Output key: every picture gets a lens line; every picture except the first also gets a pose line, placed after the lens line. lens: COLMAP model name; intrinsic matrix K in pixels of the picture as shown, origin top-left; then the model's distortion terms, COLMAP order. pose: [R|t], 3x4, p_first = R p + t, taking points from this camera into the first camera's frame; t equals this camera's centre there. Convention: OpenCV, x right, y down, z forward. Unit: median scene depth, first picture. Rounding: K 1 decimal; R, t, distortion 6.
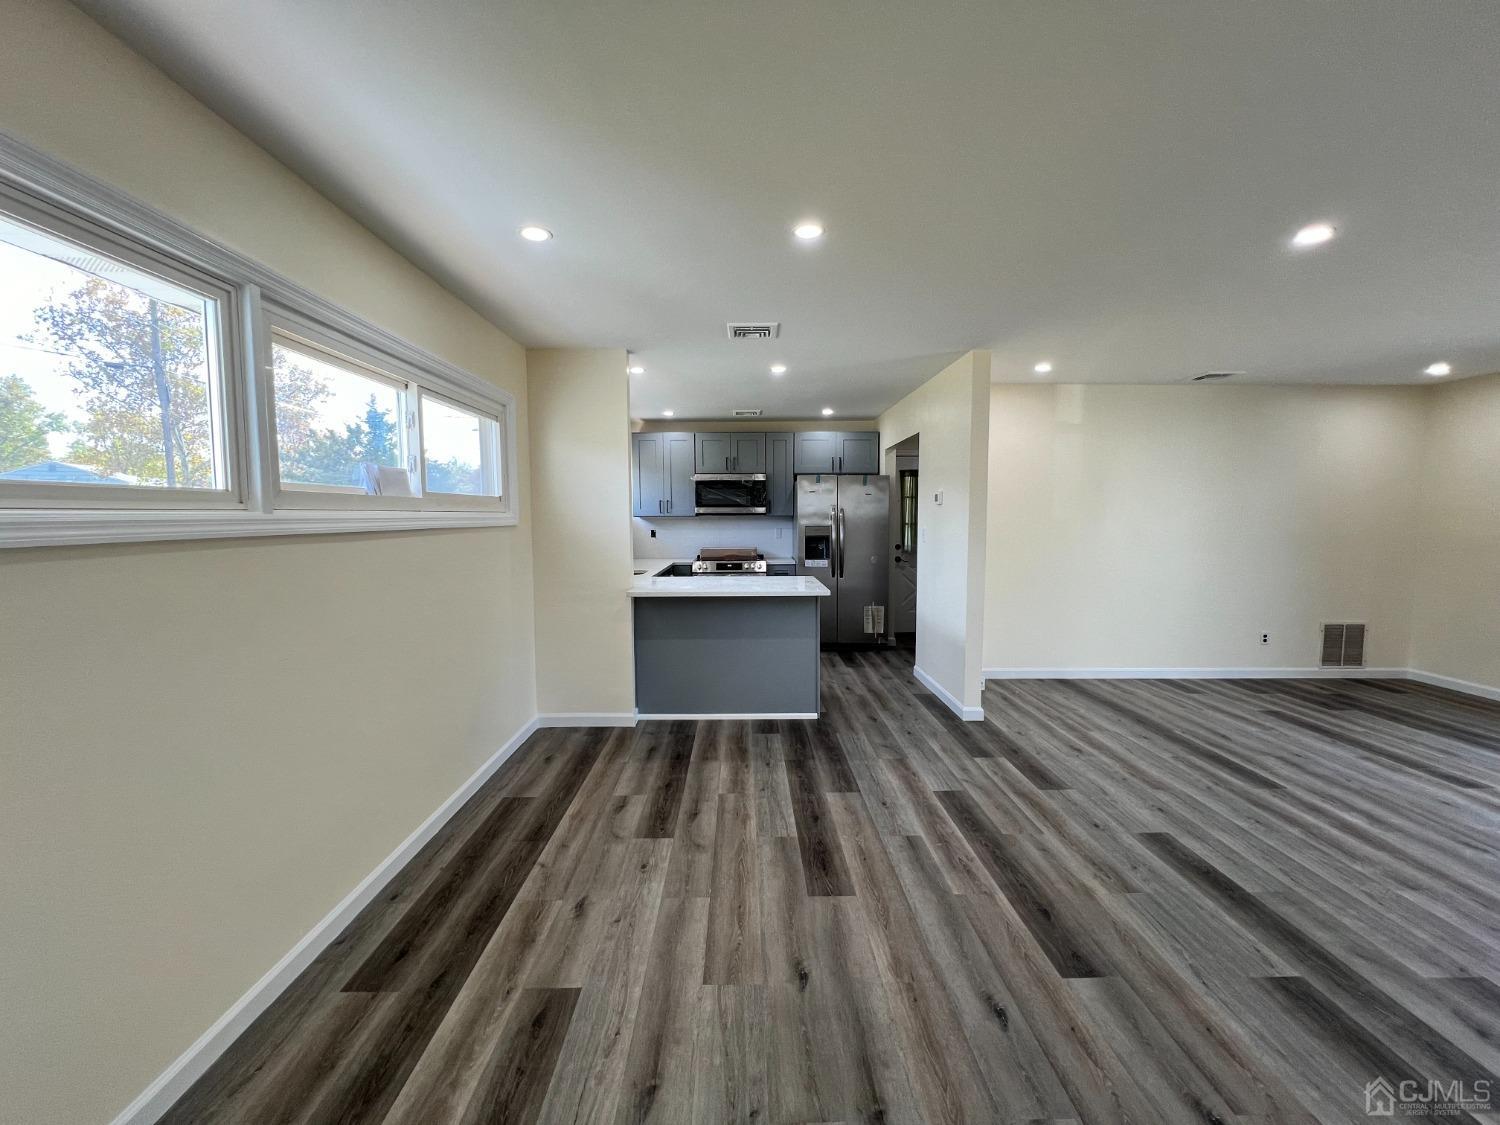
lens RADIAL K [[598.9, 0, 746.8], [0, 598.9, 556.8], [0, 0, 1]] dist [-0.000821, -0.000064]
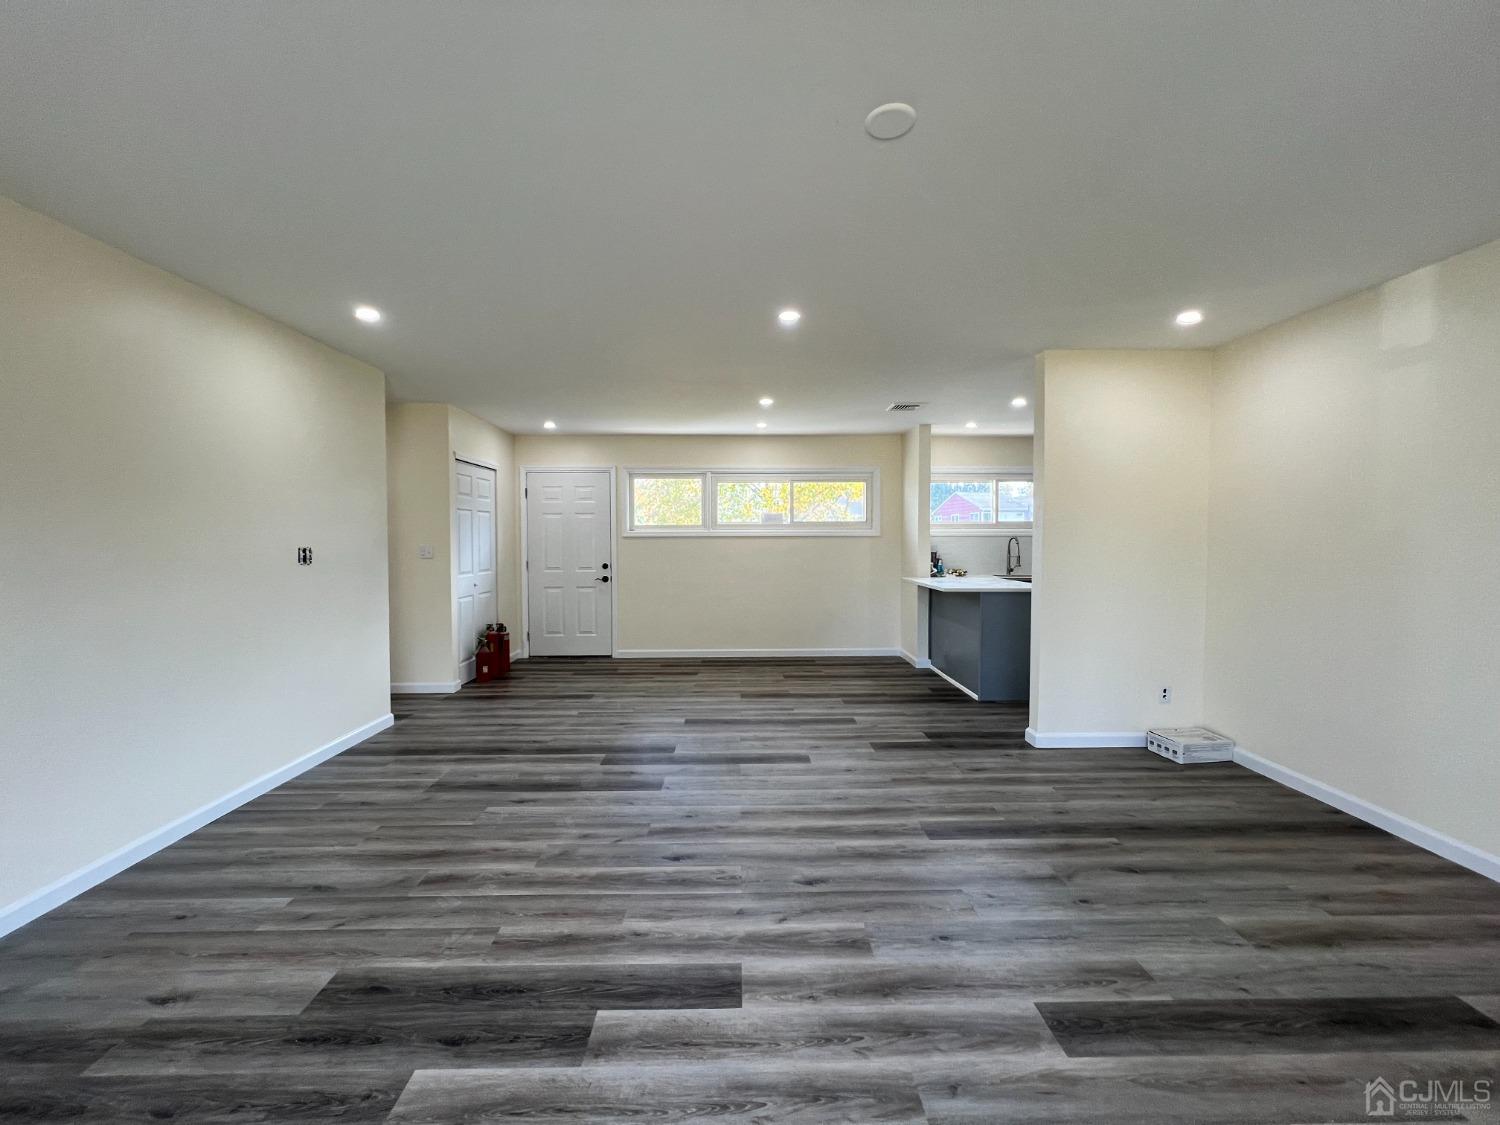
lens RADIAL K [[598.9, 0, 746.8], [0, 598.9, 556.8], [0, 0, 1]] dist [-0.000821, -0.000064]
pose [[0.008739, 0.035426, -0.999334, 1.642658], [-0.066184, 0.997201, 0.034772, -0.029387], [0.997769, 0.065836, 0.011059, 0.658854]]
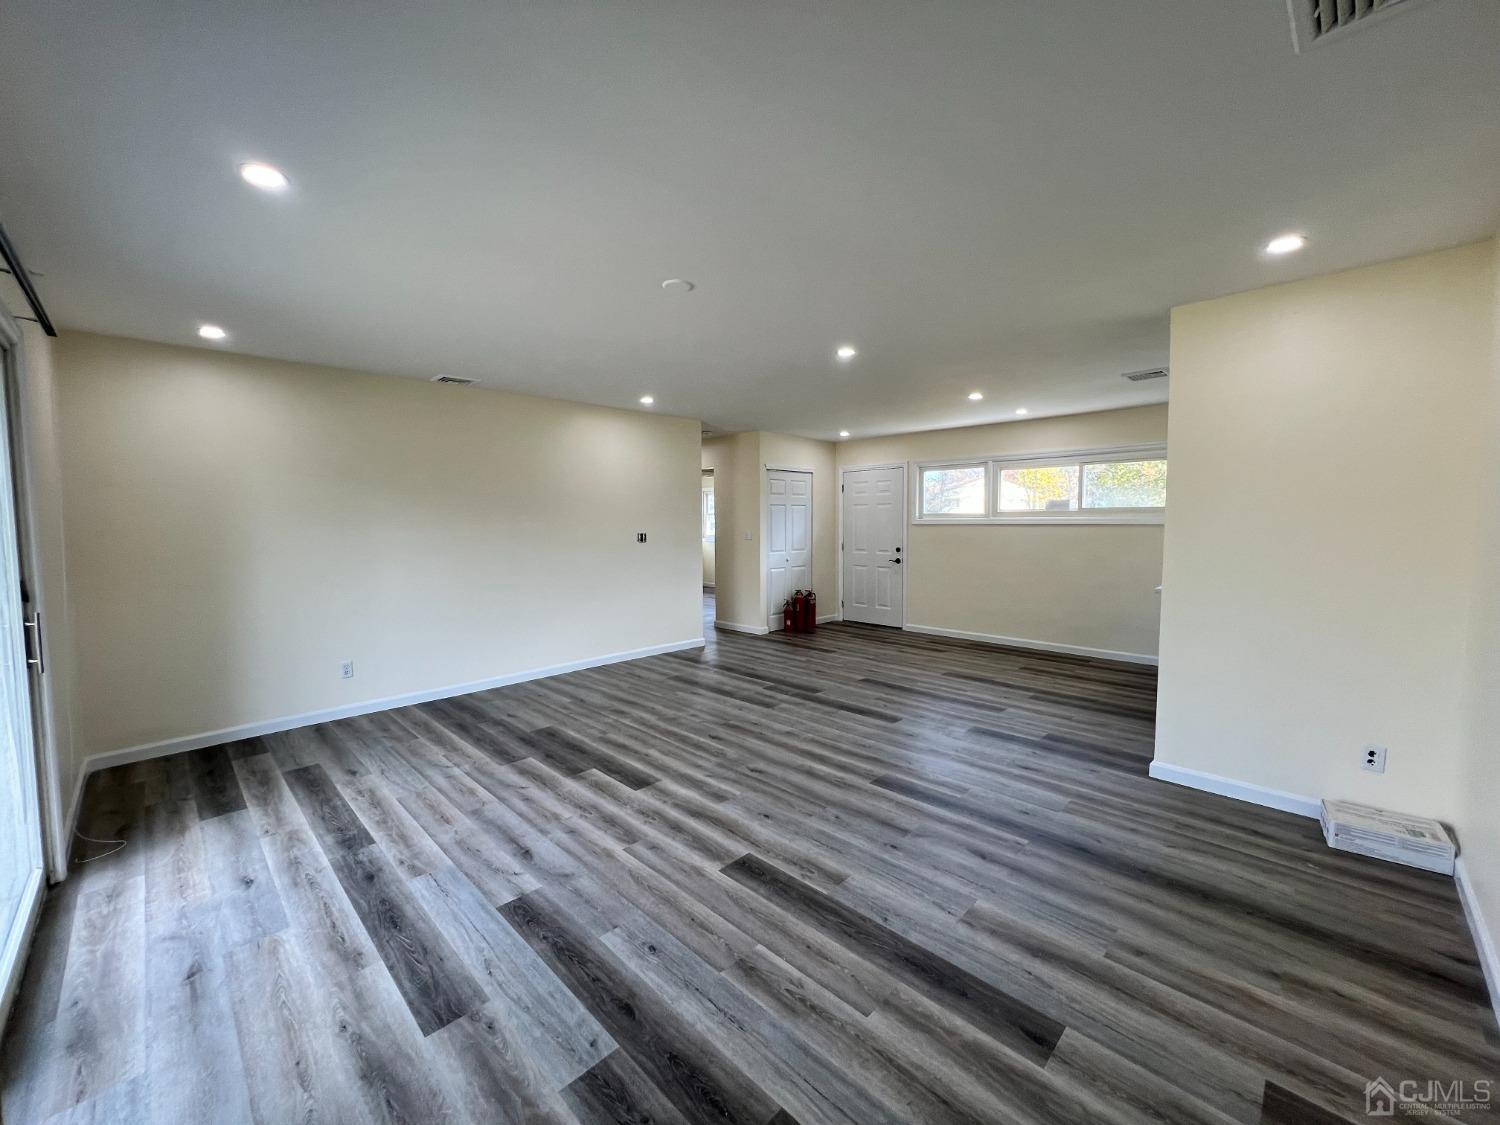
lens RADIAL K [[598.9, 0, 746.8], [0, 598.9, 556.8], [0, 0, 1]] dist [-0.000821, -0.000064]
pose [[-0.712976, 0.050057, -0.699399, 1.661244], [-0.040272, 0.992879, 0.112116, -0.106845], [0.700031, 0.108102, -0.705883, 1.452819]]
